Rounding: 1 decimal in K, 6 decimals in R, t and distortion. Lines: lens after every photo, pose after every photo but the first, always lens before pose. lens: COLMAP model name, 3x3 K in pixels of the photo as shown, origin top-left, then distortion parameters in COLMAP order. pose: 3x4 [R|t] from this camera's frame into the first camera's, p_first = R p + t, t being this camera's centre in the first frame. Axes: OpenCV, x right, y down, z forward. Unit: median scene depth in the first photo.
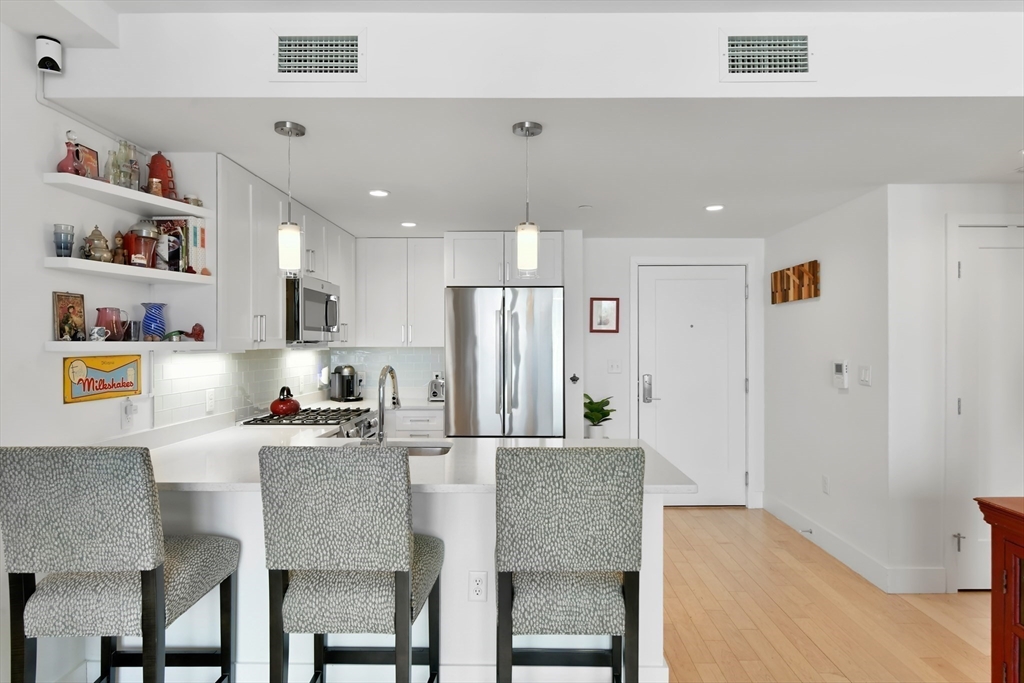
lens RADIAL K [[607.8, 0, 520.1], [0, 607.8, 344.1], [0, 0, 1]] dist [-0.003319, 0.001200]
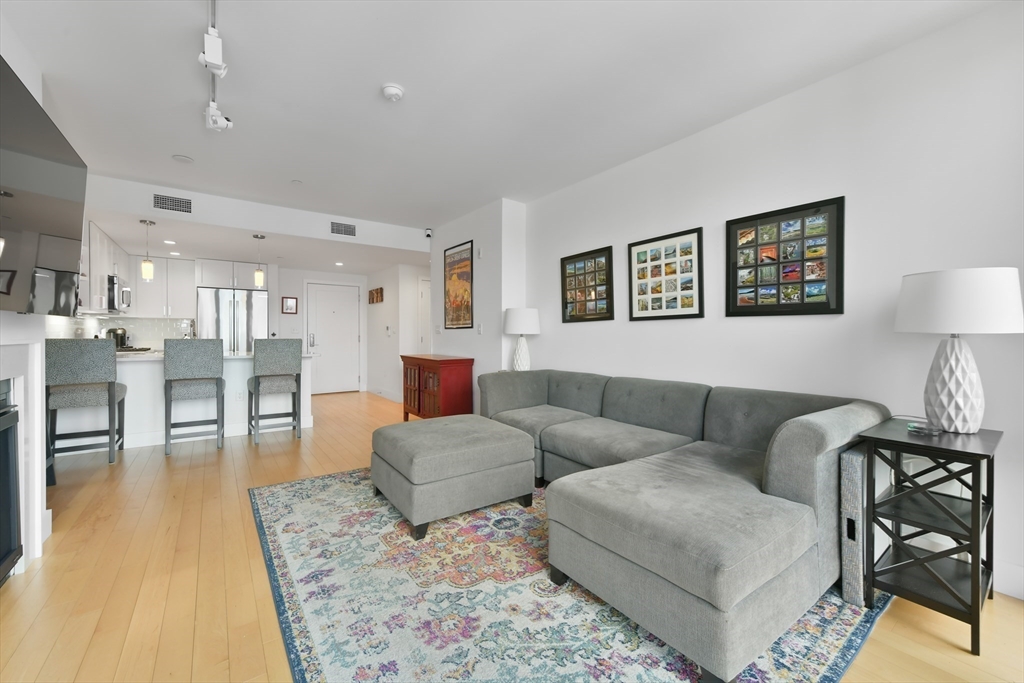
lens RADIAL K [[412.2, 0, 518.0], [0, 412.2, 338.1], [0, 0, 1]] dist [0.001888, 0.000473]
pose [[0.799640, -0.002257, 0.600476, -0.173888], [-0.003977, 0.999951, 0.009054, 0.098063], [-0.600467, -0.009629, 0.799592, -1.236293]]
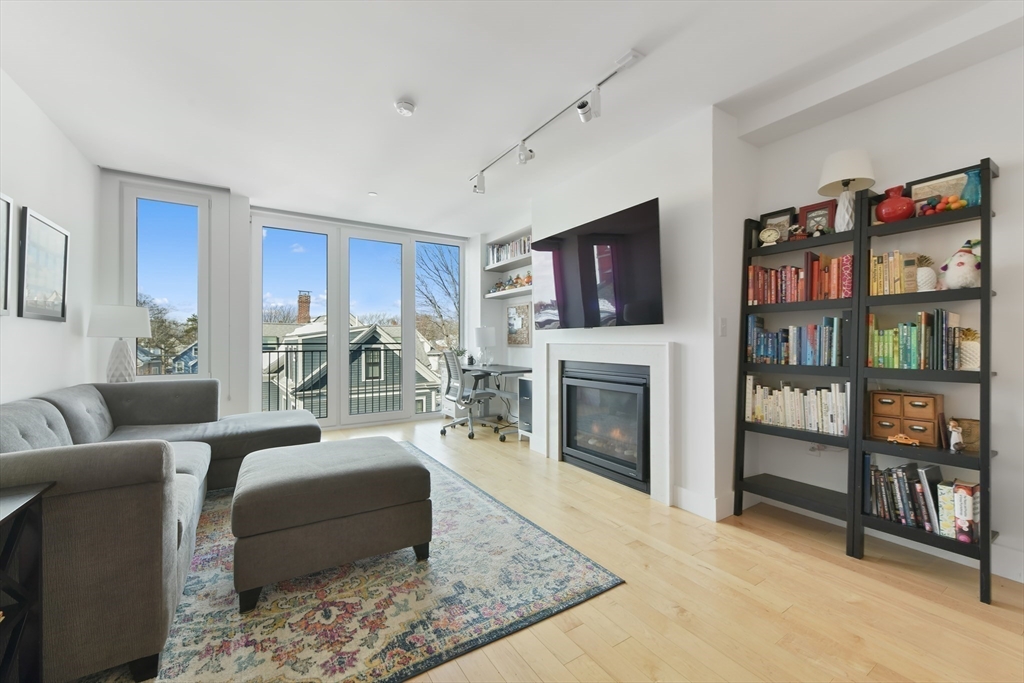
lens RADIAL K [[412.2, 0, 512.5], [0, 412.2, 339.8], [0, 0, 1]] dist [0.001888, 0.000473]
pose [[-0.842901, 0.002518, -0.538063, 0.485052], [0.003321, 0.999994, -0.000523, 0.105336], [0.538058, -0.002227, -0.842905, 0.675150]]
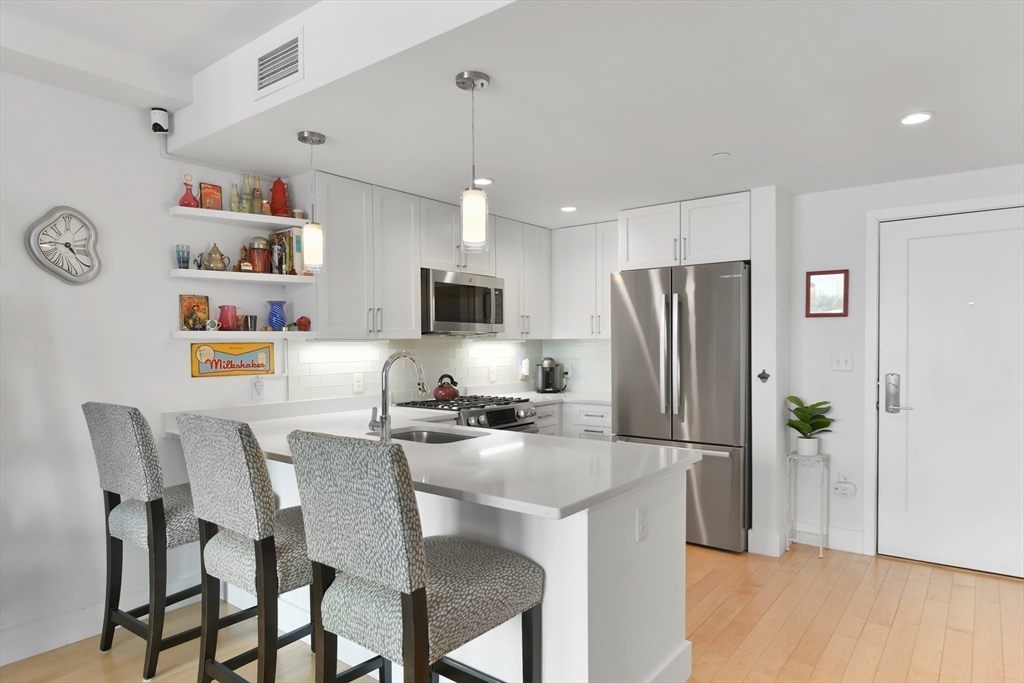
lens RADIAL K [[607.8, 0, 513.1], [0, 607.8, 364.0], [0, 0, 1]] dist [-0.003319, 0.001200]
pose [[0.792823, 0.014476, -0.609281, 0.570273], [0.005967, 0.999486, 0.031511, 0.026440], [0.609423, -0.028618, 0.792328, 0.314973]]
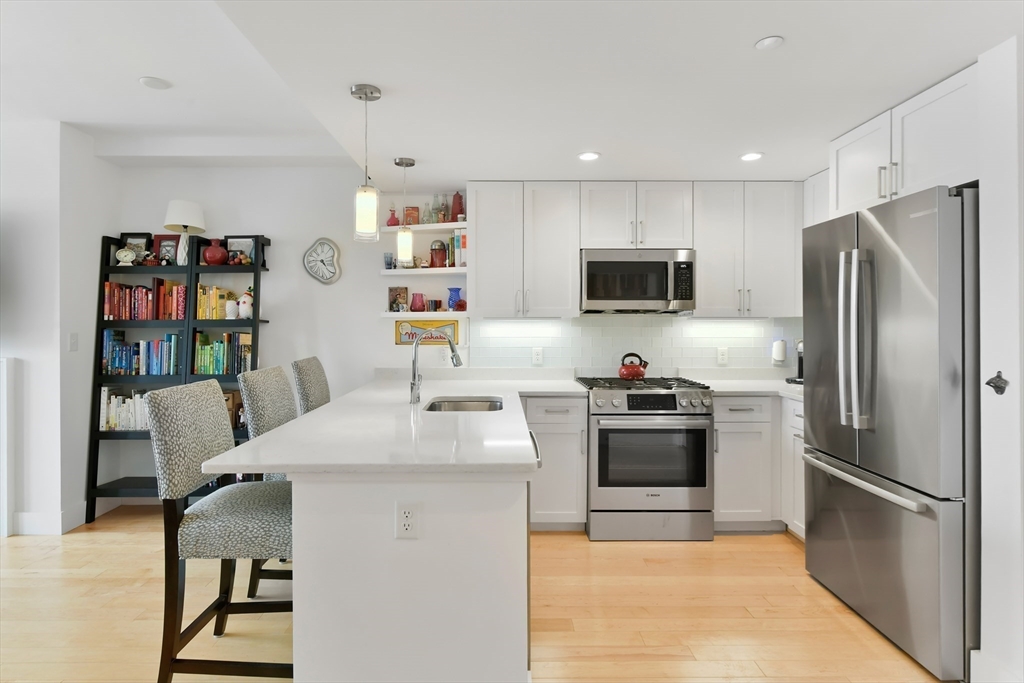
lens RADIAL K [[547.1, 0, 503.5], [0, 547.1, 325.3], [0, 0, 1]] dist [-0.005528, -0.000378]
pose [[0.009634, 0.003249, -0.999948, 0.876463], [-0.001749, 0.999993, 0.003232, 0.026876], [0.999952, 0.001718, 0.009640, 1.162709]]
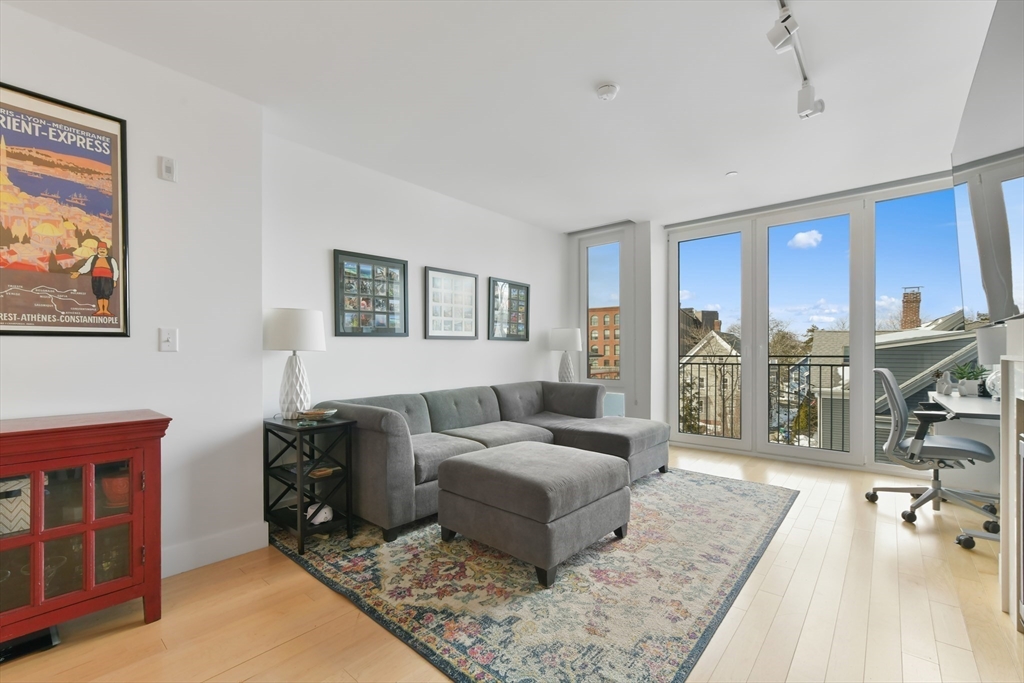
lens RADIAL K [[433.1, 0, 516.2], [0, 433.1, 356.4], [0, 0, 1]] dist [-0.001095, 0.000239]
pose [[-0.762163, -0.004041, 0.647373, -0.286904], [0.002305, 0.999957, 0.008957, 0.101507], [-0.647381, 0.008319, -0.762121, 0.540833]]
